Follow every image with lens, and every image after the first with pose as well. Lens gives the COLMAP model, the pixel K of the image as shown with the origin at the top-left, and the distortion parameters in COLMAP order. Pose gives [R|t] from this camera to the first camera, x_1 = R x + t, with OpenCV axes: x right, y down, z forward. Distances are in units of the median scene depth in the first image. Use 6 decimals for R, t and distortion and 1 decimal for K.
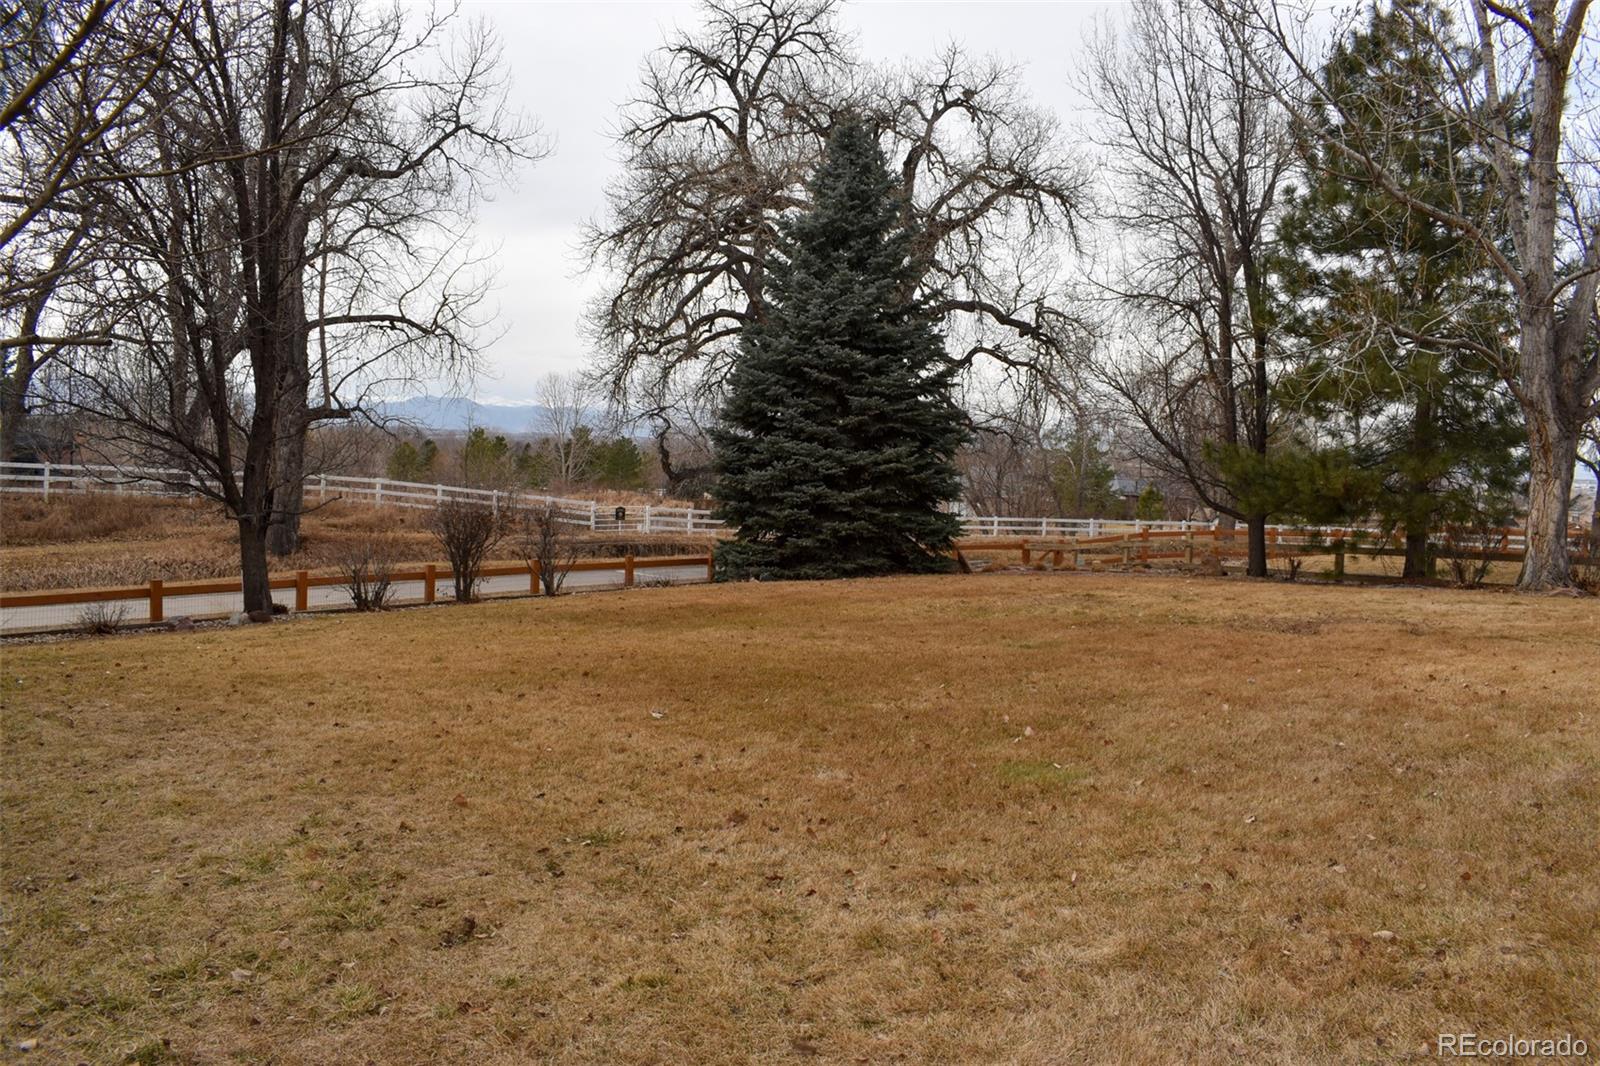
lens RADIAL K [[1247.0, 0, 806.2], [0, 1247.0, 531.7], [0, 0, 1]] dist [-0.094764, 0.011384]
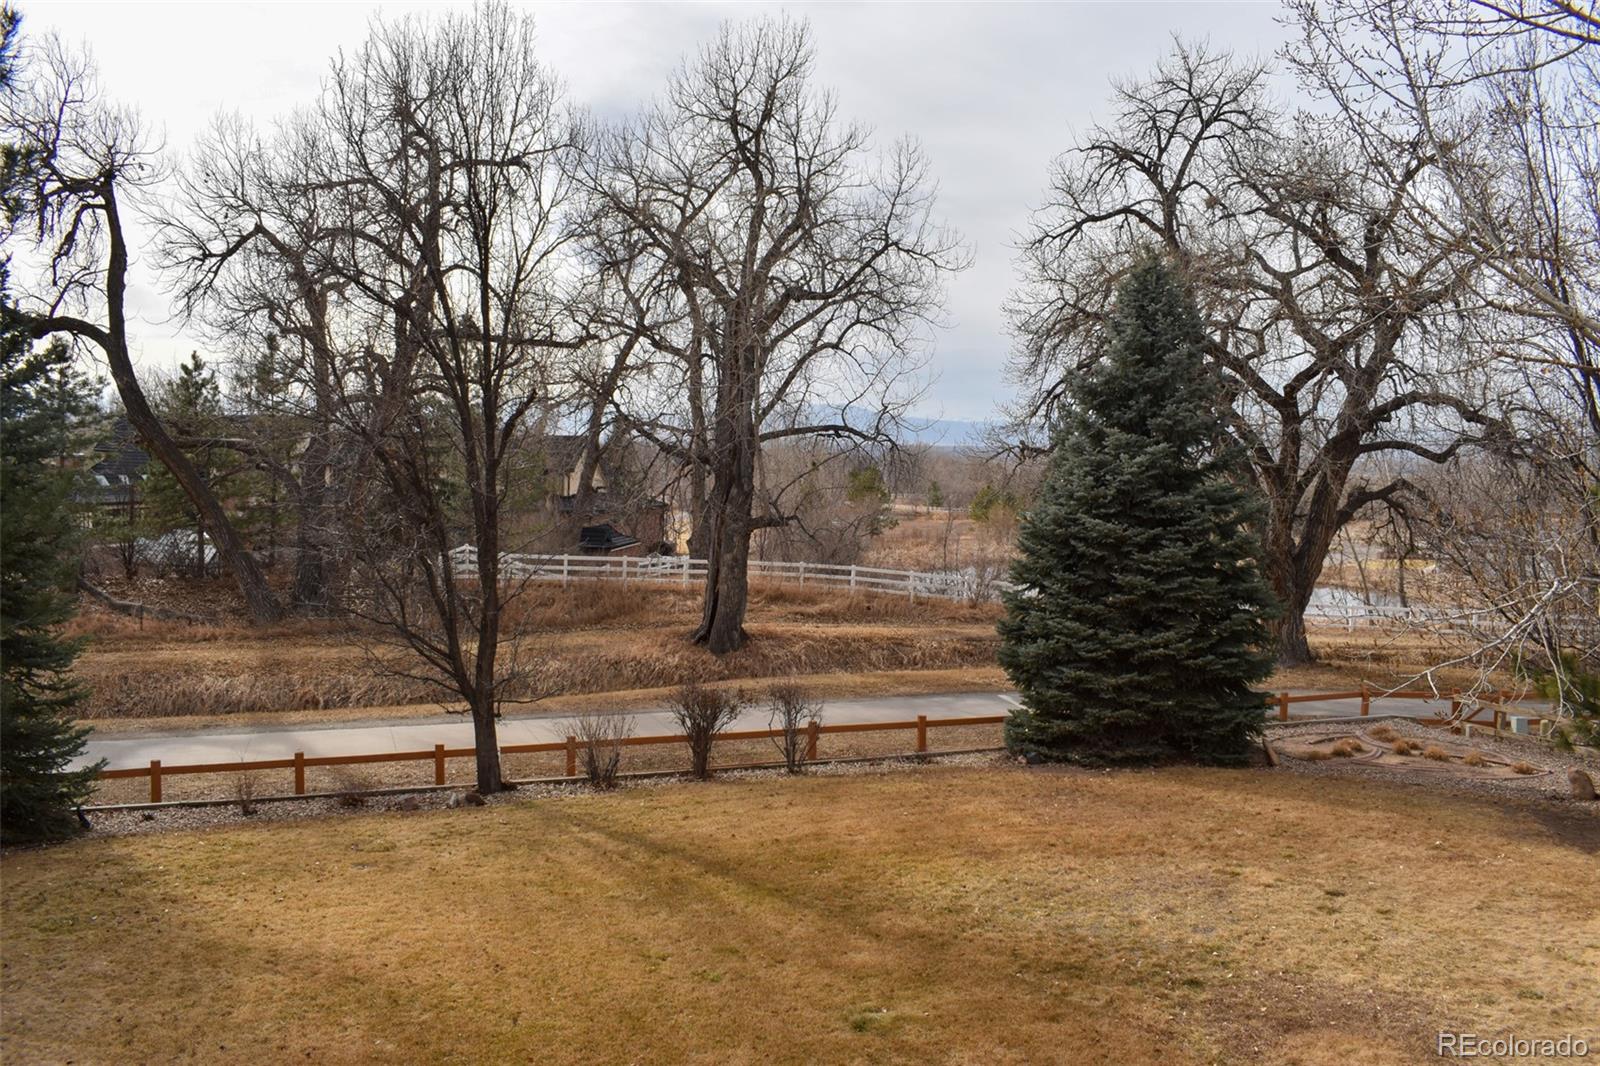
lens RADIAL K [[1247.0, 0, 806.2], [0, 1247.0, 531.7], [0, 0, 1]] dist [-0.094764, 0.011384]
pose [[0.876606, 0.012733, -0.481040, 0.164781], [-0.020085, 0.999747, -0.010138, -0.075318], [0.480789, 0.018549, 0.876640, 0.050114]]
